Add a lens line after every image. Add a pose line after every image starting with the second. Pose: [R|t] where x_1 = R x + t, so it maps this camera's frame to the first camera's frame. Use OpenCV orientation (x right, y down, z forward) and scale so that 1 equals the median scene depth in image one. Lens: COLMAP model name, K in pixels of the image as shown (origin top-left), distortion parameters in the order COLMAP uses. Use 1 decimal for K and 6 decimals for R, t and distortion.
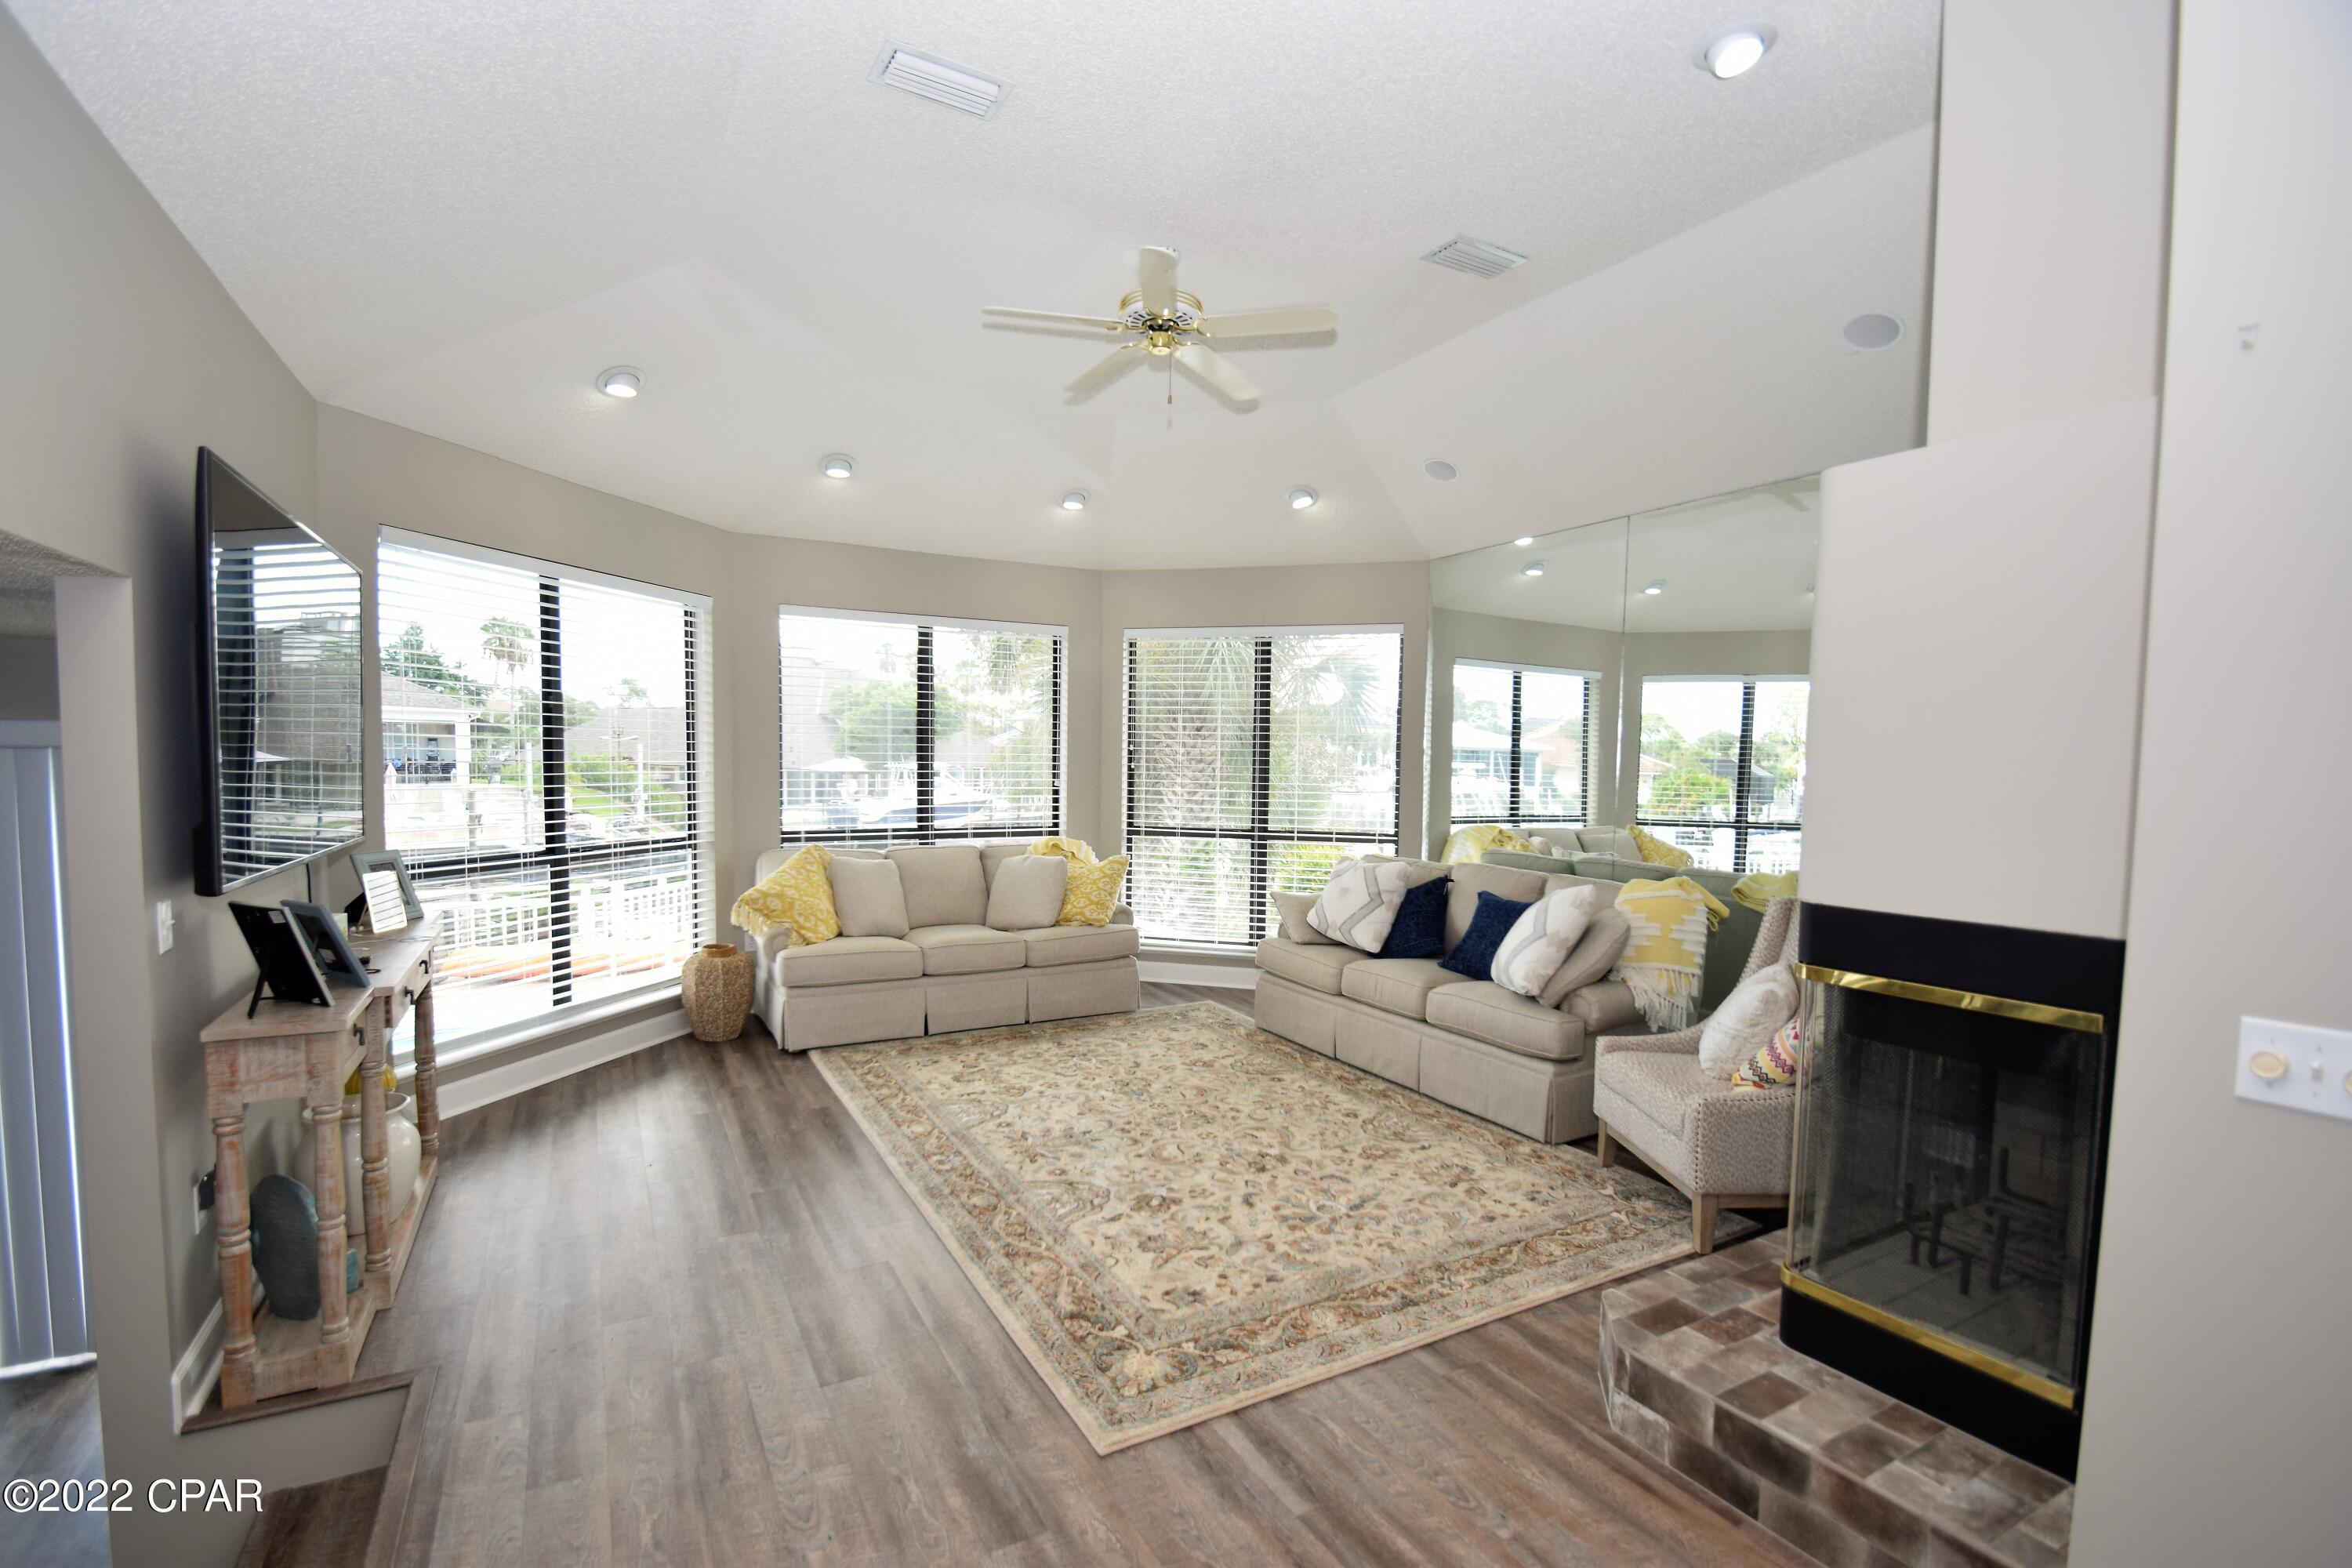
lens RADIAL K [[1033.0, 0, 1170.0], [0, 1033.0, 799.3], [0, 0, 1]] dist [-0.024406, -0.002292]
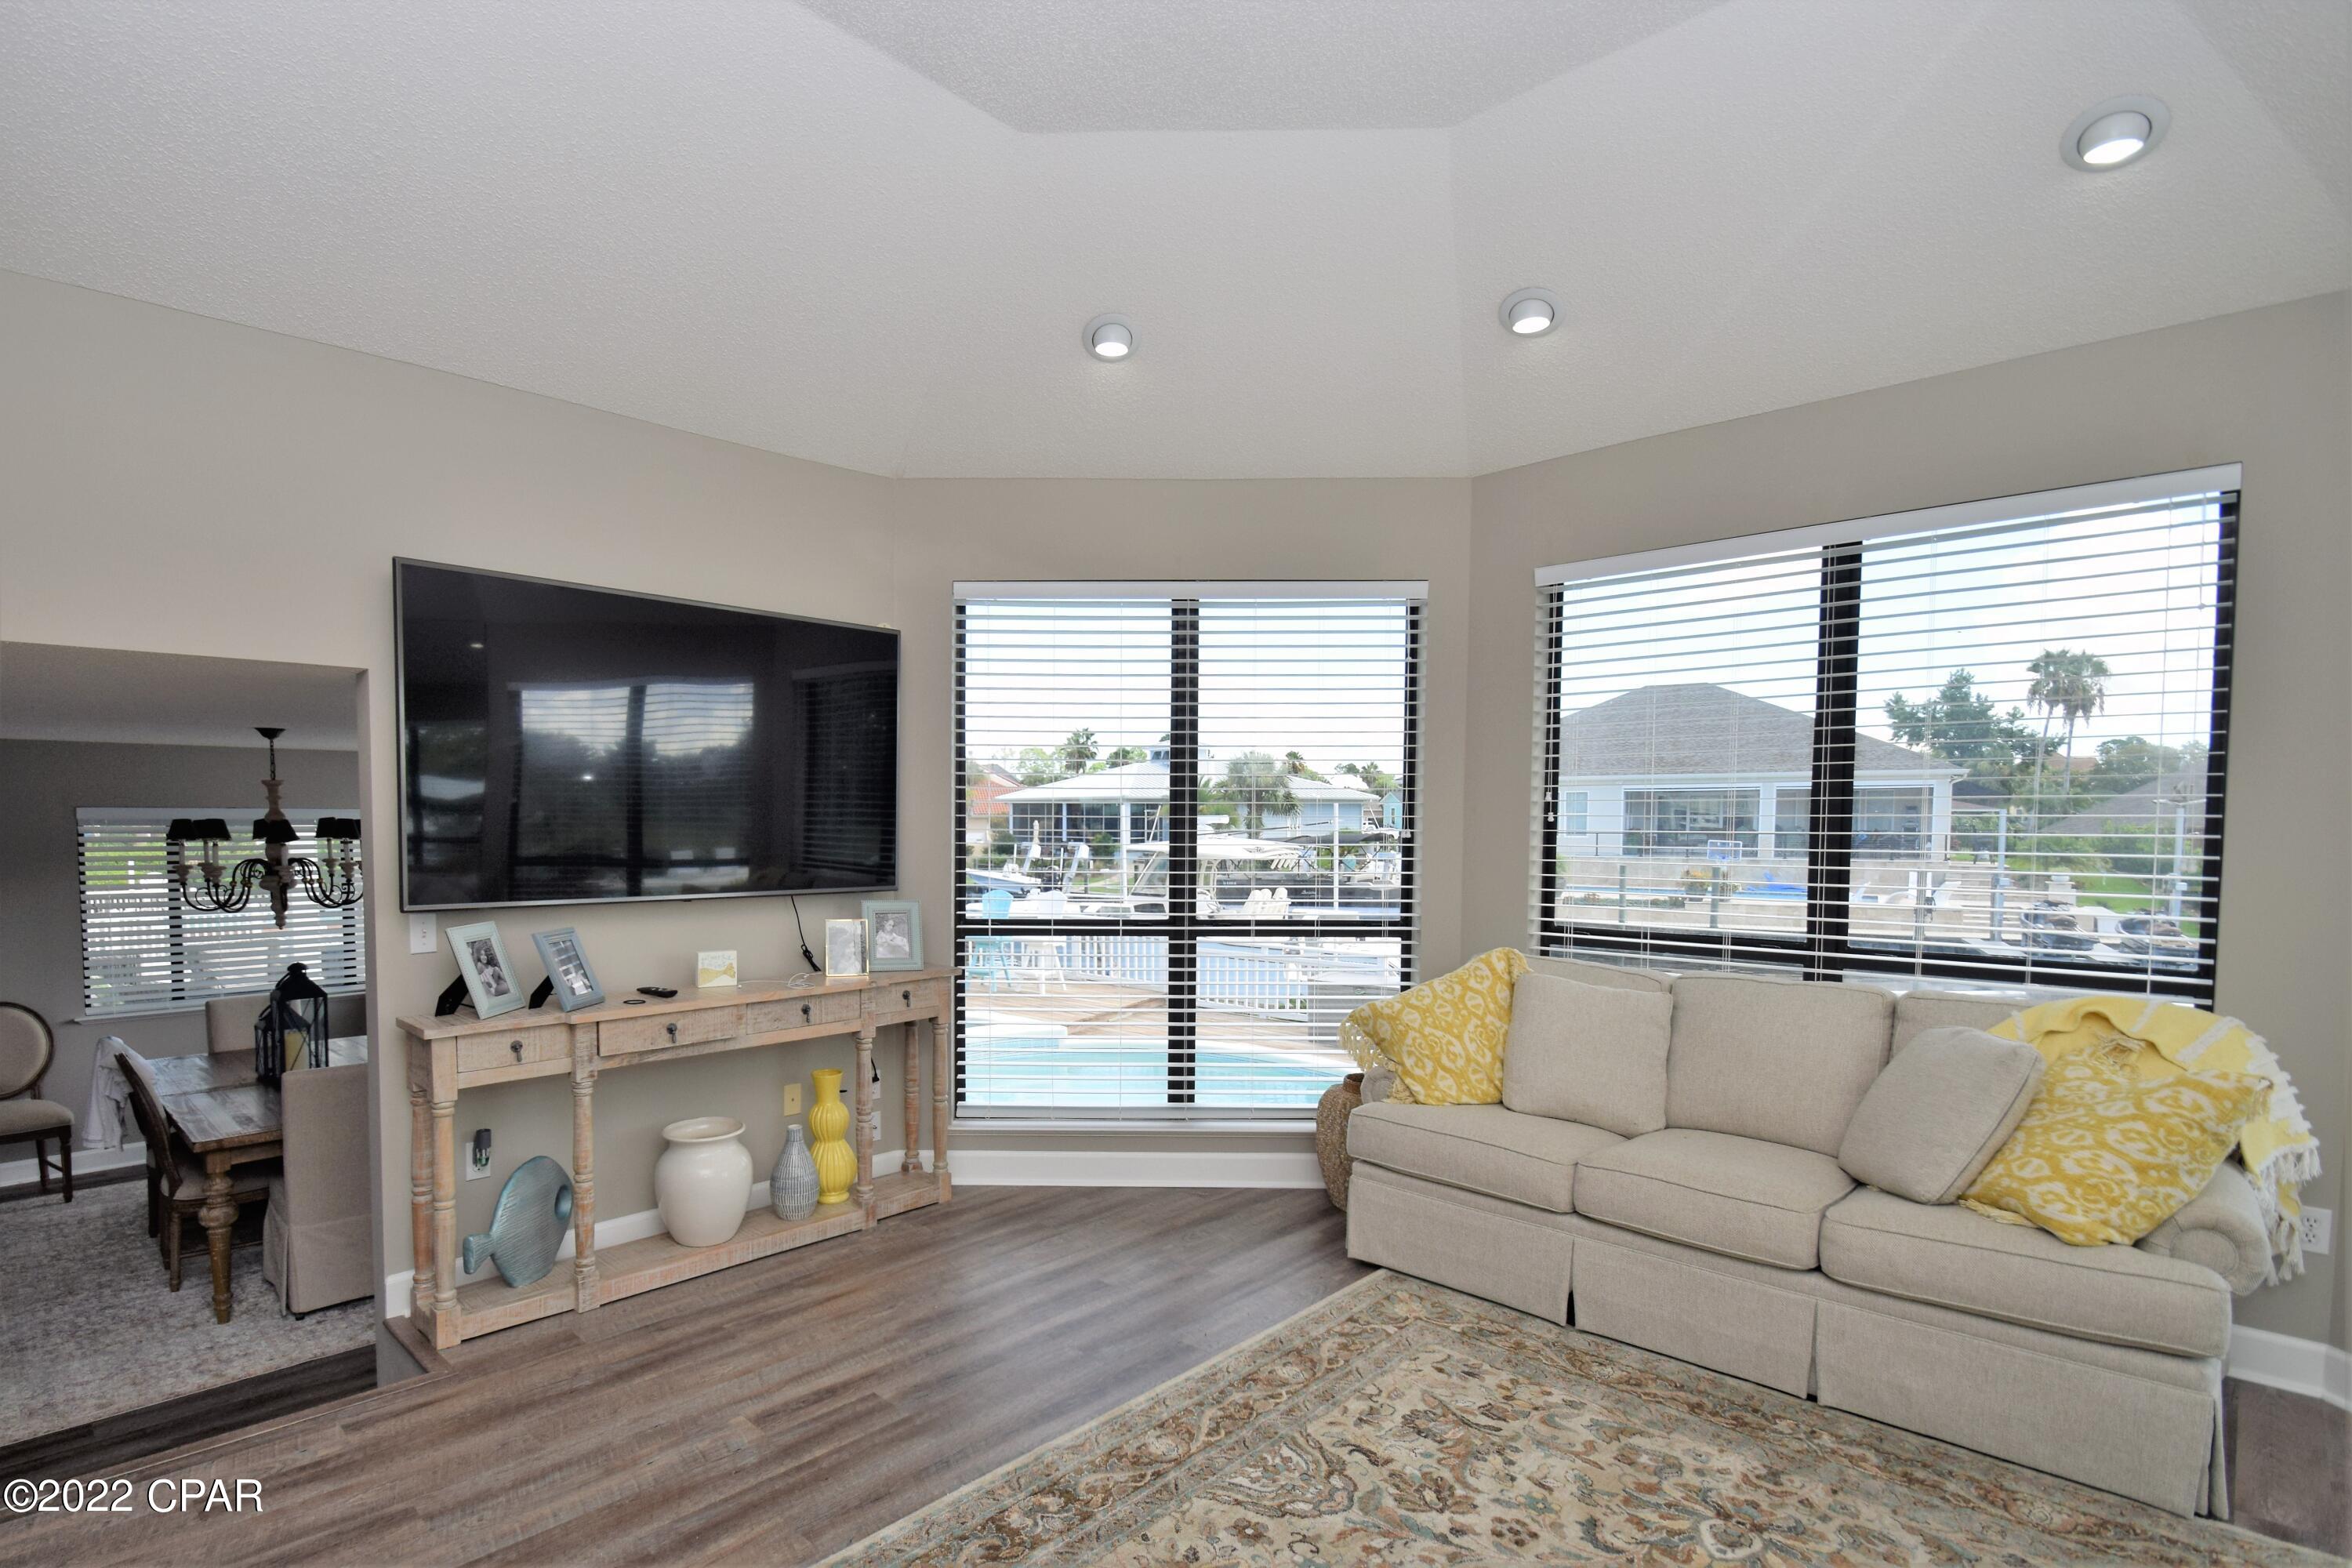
lens RADIAL K [[1154.7, 0, 1025.0], [0, 1154.7, 851.7], [0, 0, 1]] dist [0.006996, 0.000459]
pose [[0.238271, 0.015572, -0.971074, 0.456637], [-0.039292, 0.999207, 0.006382, -0.012449], [0.970403, 0.036635, 0.238694, 0.979756]]
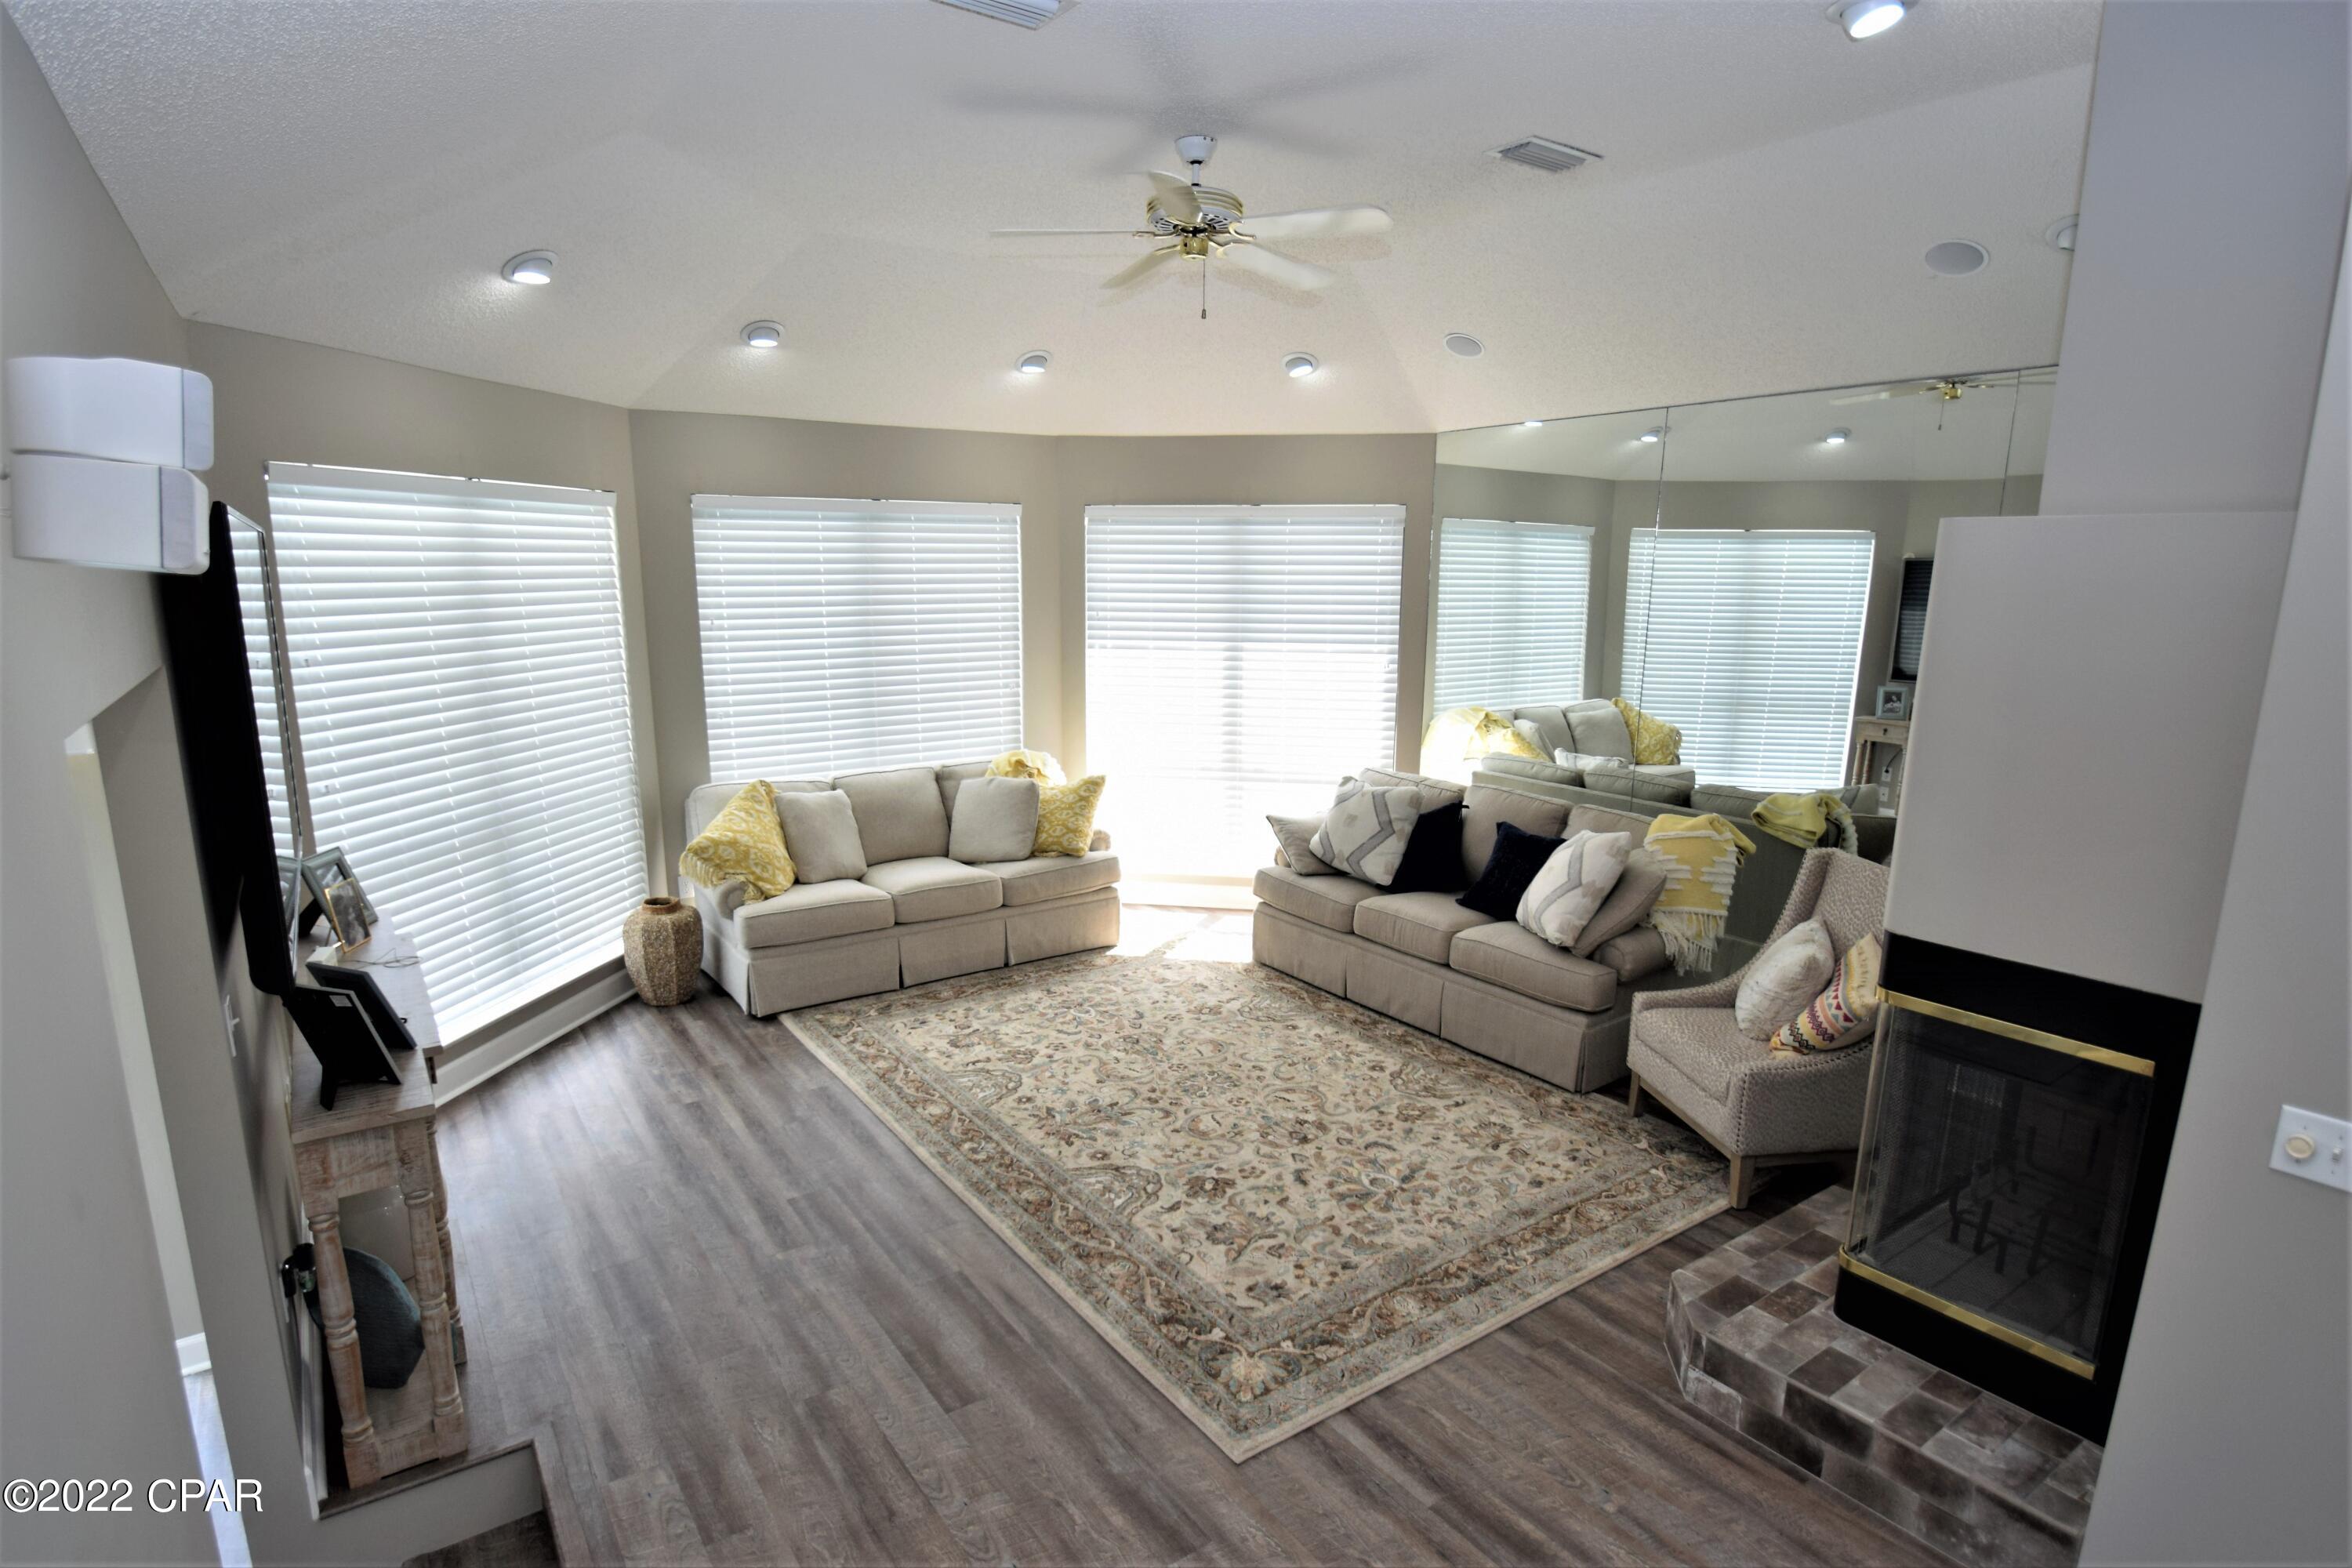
lens RADIAL K [[1207.7, 0, 1165.3], [0, 1207.7, 794.4], [0, 0, 1]] dist [-0.040804, 0.003304]
pose [[0.995373, -0.025079, 0.092752, -0.166953], [0.010961, 0.988671, 0.149697, -0.165457], [-0.095455, -0.147988, 0.984372, -0.082023]]
